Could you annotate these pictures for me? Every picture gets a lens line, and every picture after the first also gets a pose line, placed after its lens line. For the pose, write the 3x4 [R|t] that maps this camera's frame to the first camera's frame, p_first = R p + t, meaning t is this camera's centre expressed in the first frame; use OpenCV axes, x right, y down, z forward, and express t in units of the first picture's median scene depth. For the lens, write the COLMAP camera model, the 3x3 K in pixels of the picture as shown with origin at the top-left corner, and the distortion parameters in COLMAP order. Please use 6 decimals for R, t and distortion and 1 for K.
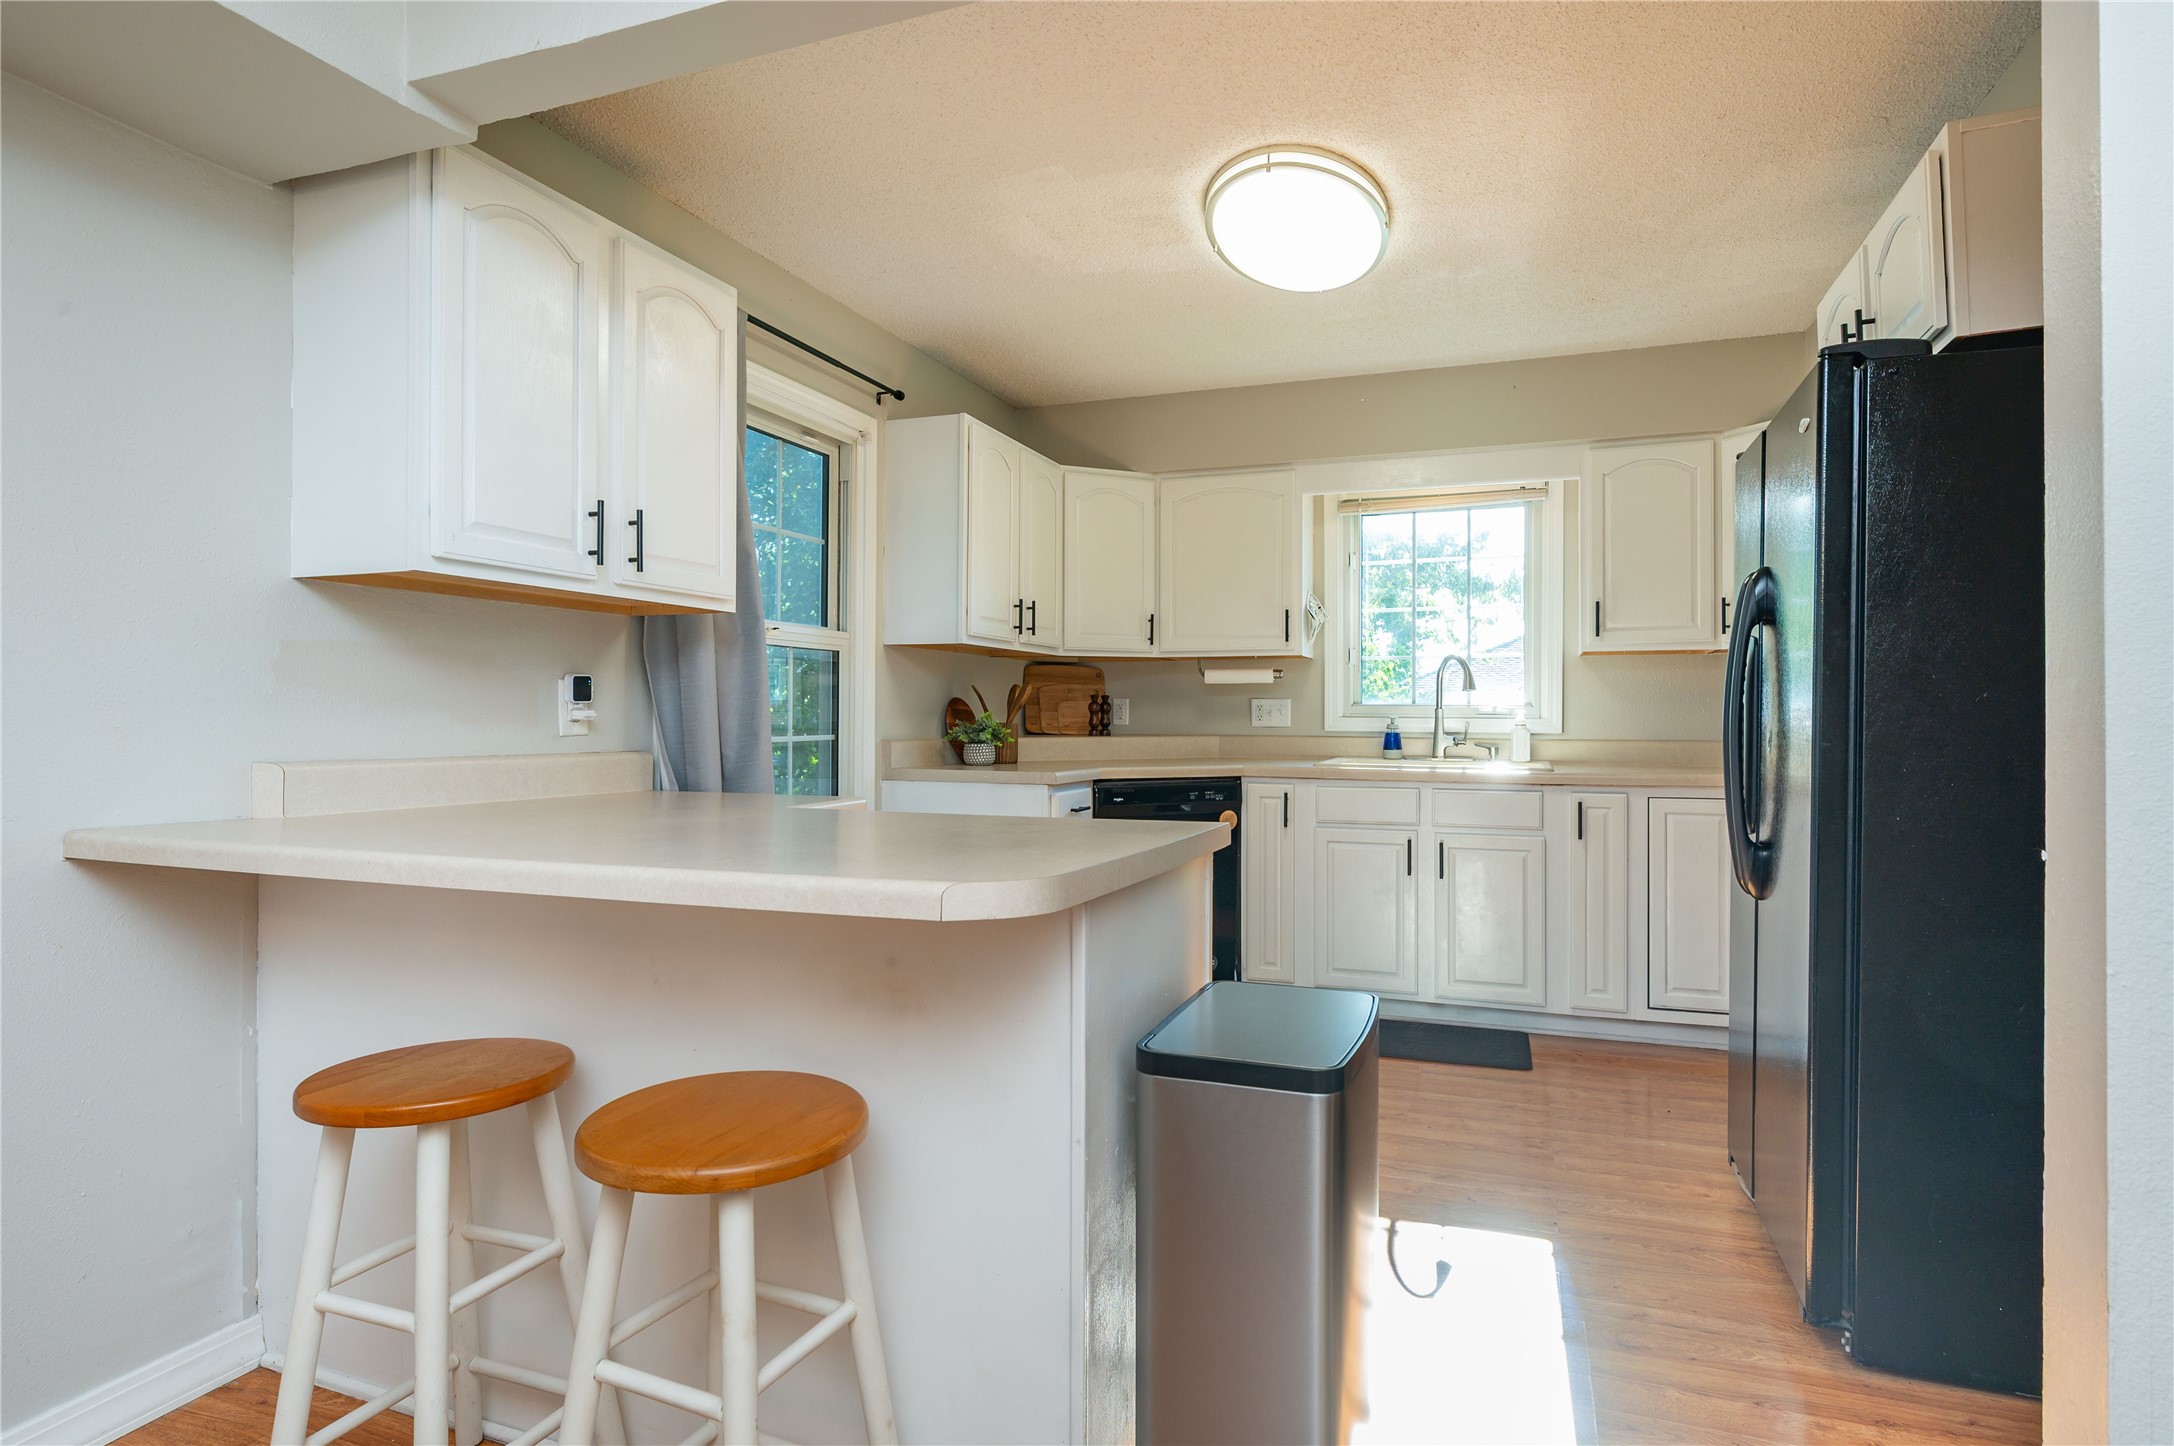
lens RADIAL K [[1155.7, 0, 1089.5], [0, 1155.7, 719.6], [0, 0, 1]] dist [0.003112, 0.000142]
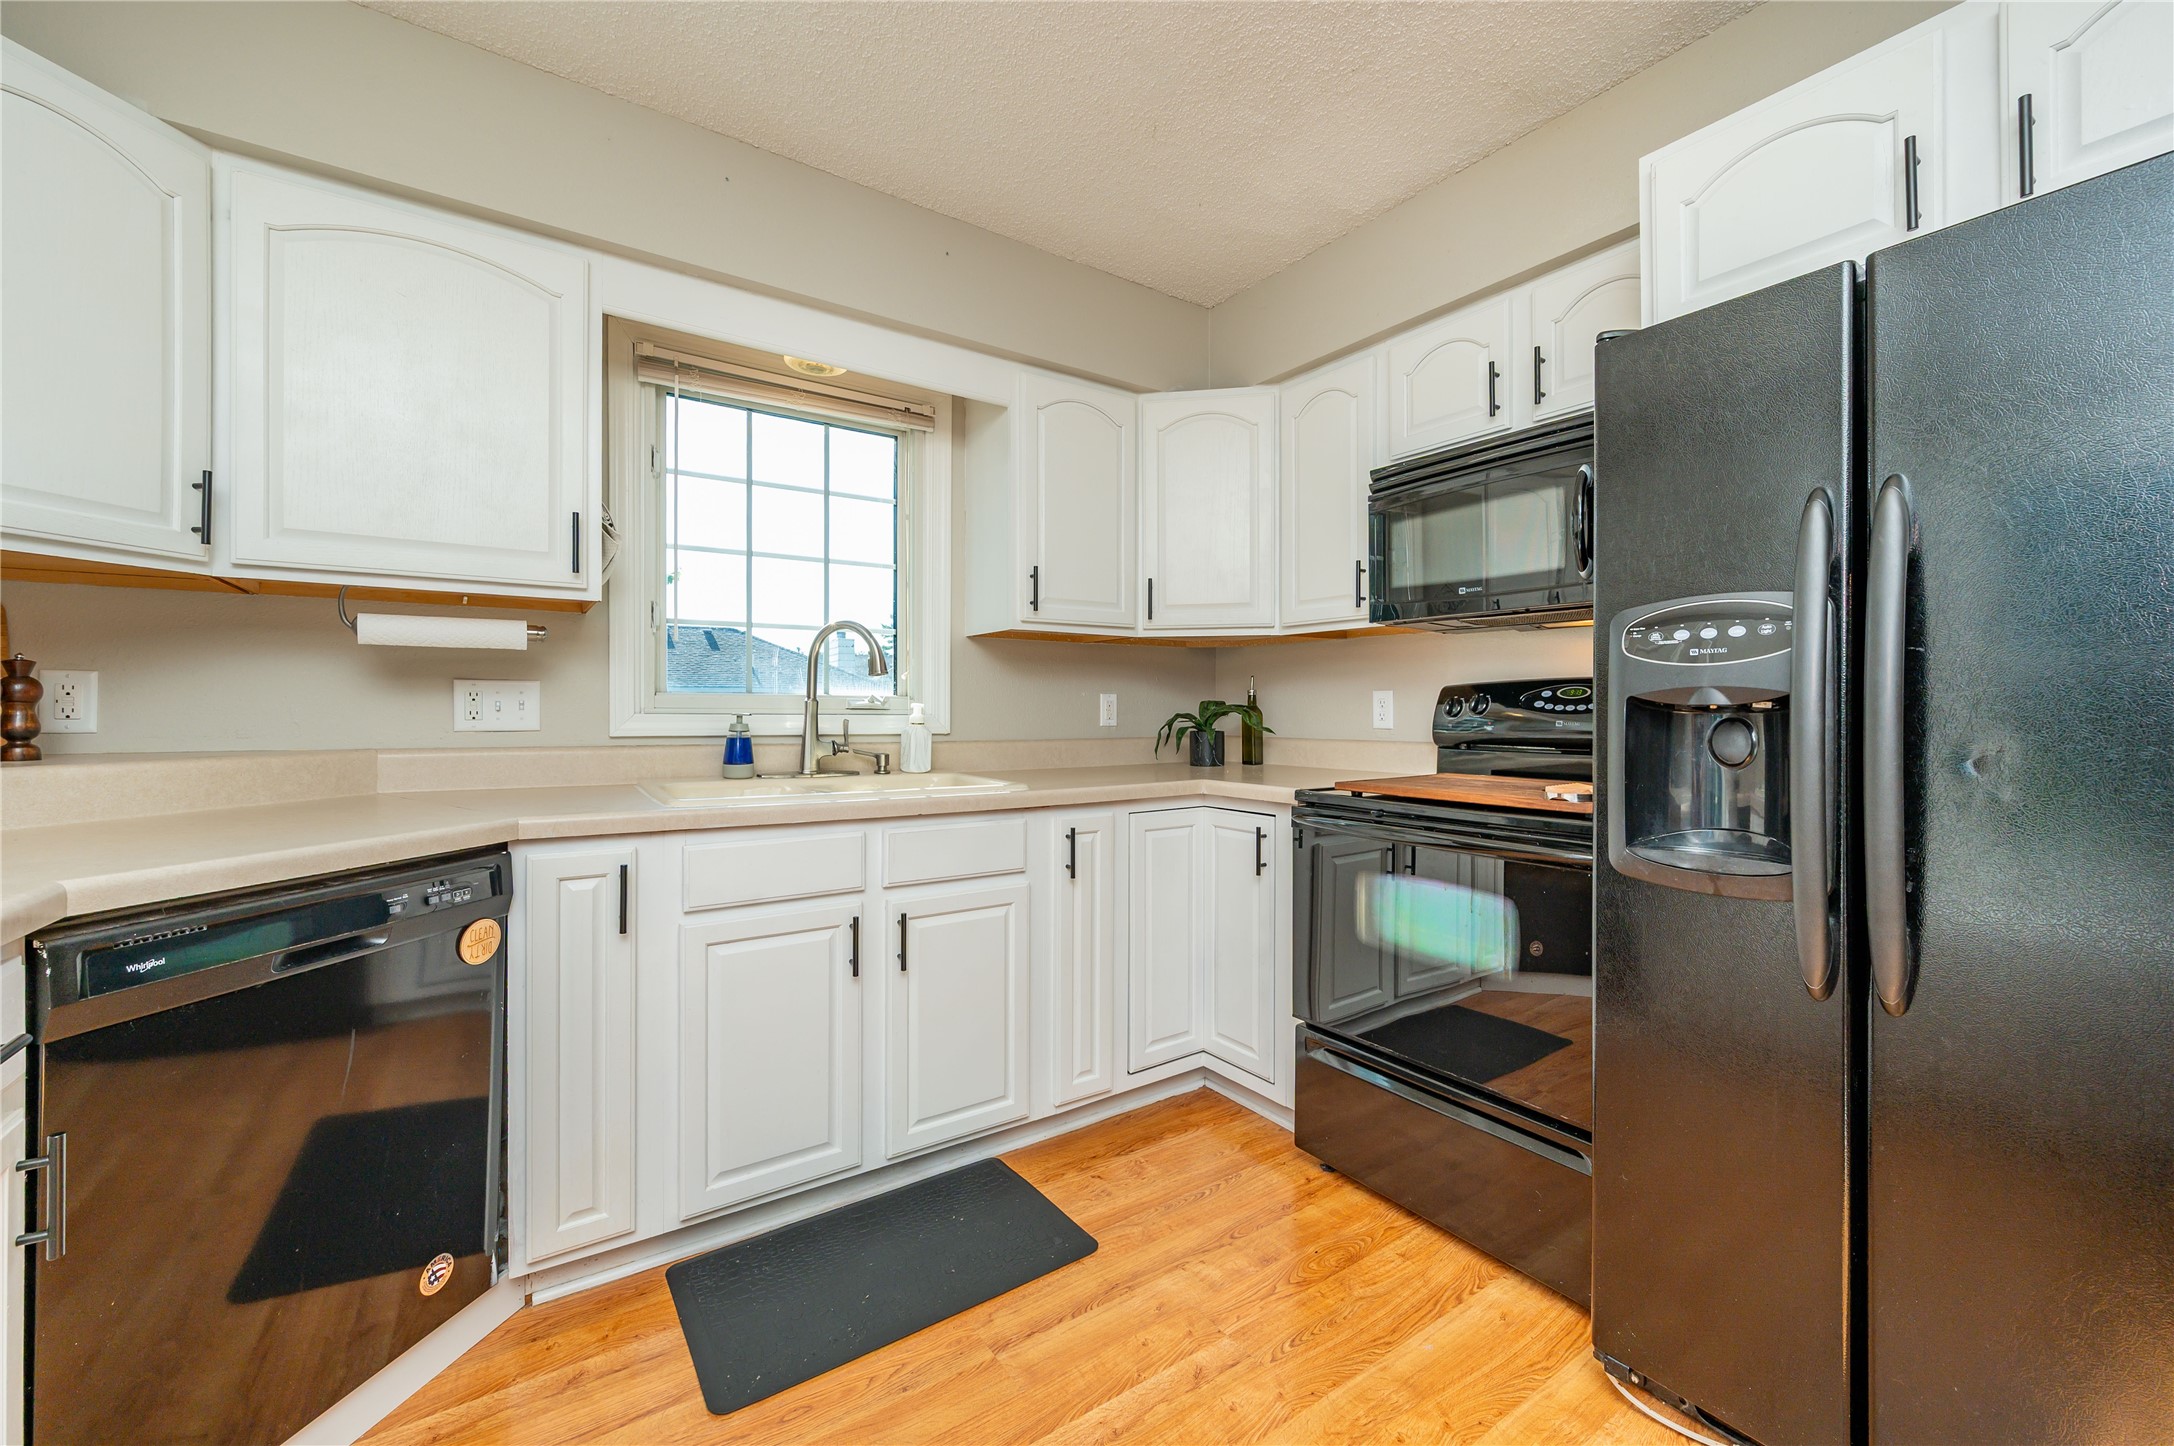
lens RADIAL K [[872.9, 0, 1094.3], [0, 872.9, 713.1], [0, 0, 1]] dist [0.002669, 0.000278]
pose [[0.572334, -0.005105, 0.820004, -0.023841], [0.000321, 0.999982, 0.006002, -0.005048], [-0.820020, -0.003172, 0.572326, 0.581004]]
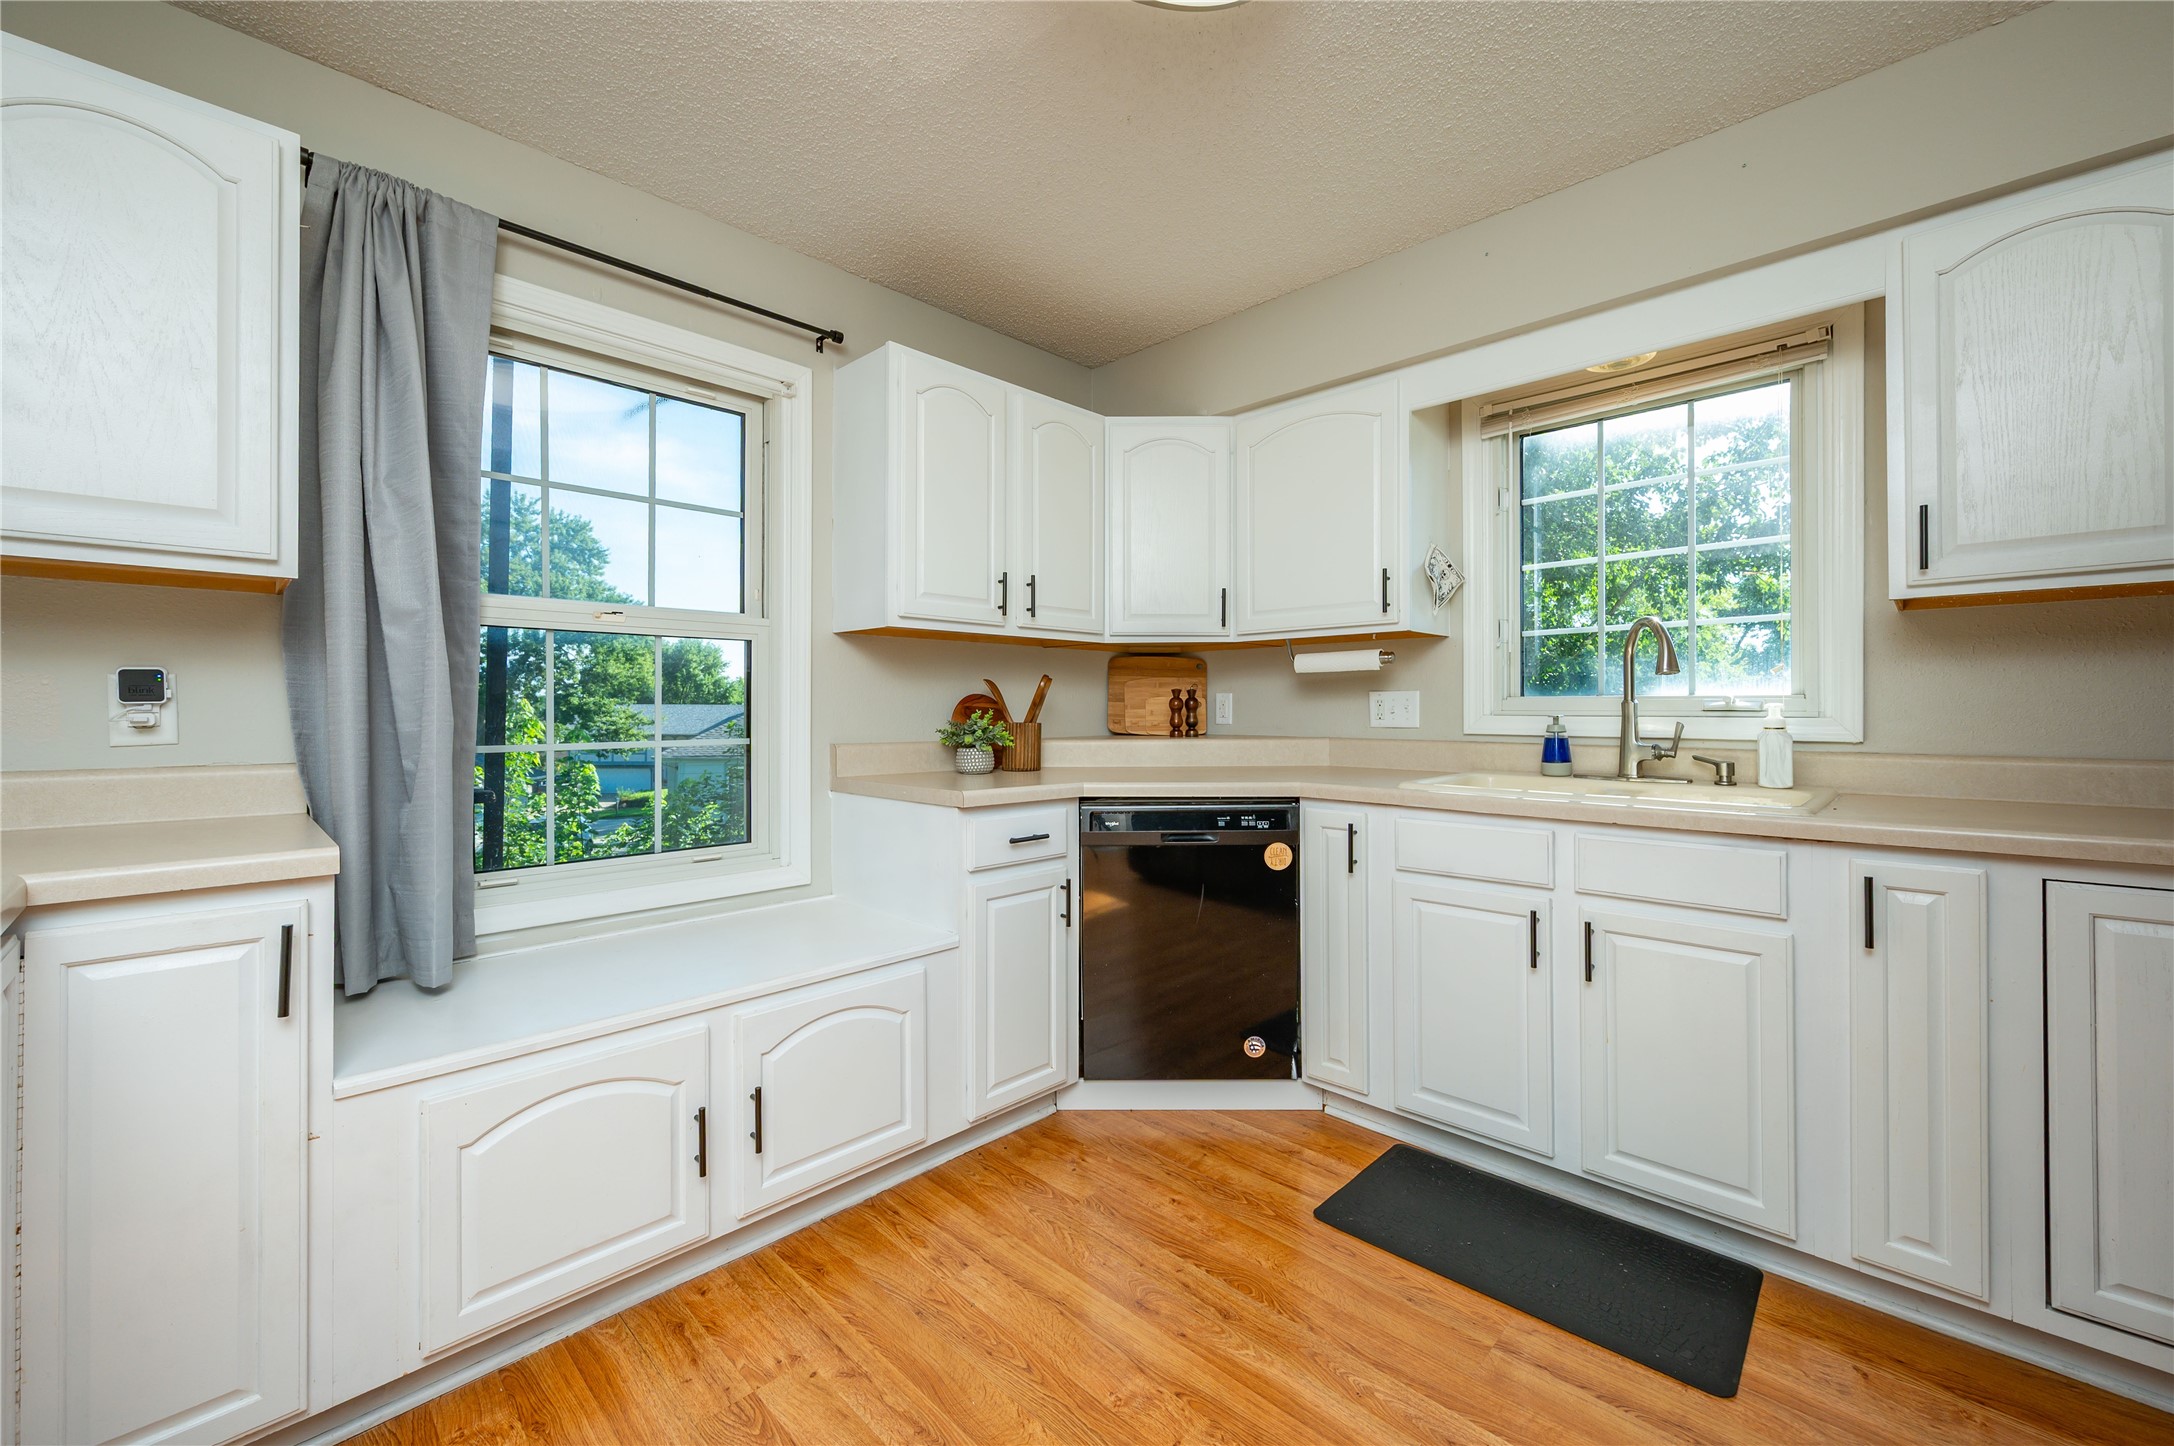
lens RADIAL K [[872.9, 0, 1089.0], [0, 872.9, 714.5], [0, 0, 1]] dist [0.002669, 0.000278]
pose [[0.913846, -0.003055, -0.406050, 0.227156], [0.003112, 0.999995, -0.000520, -0.003034], [0.406049, -0.000789, 0.913851, 0.426434]]
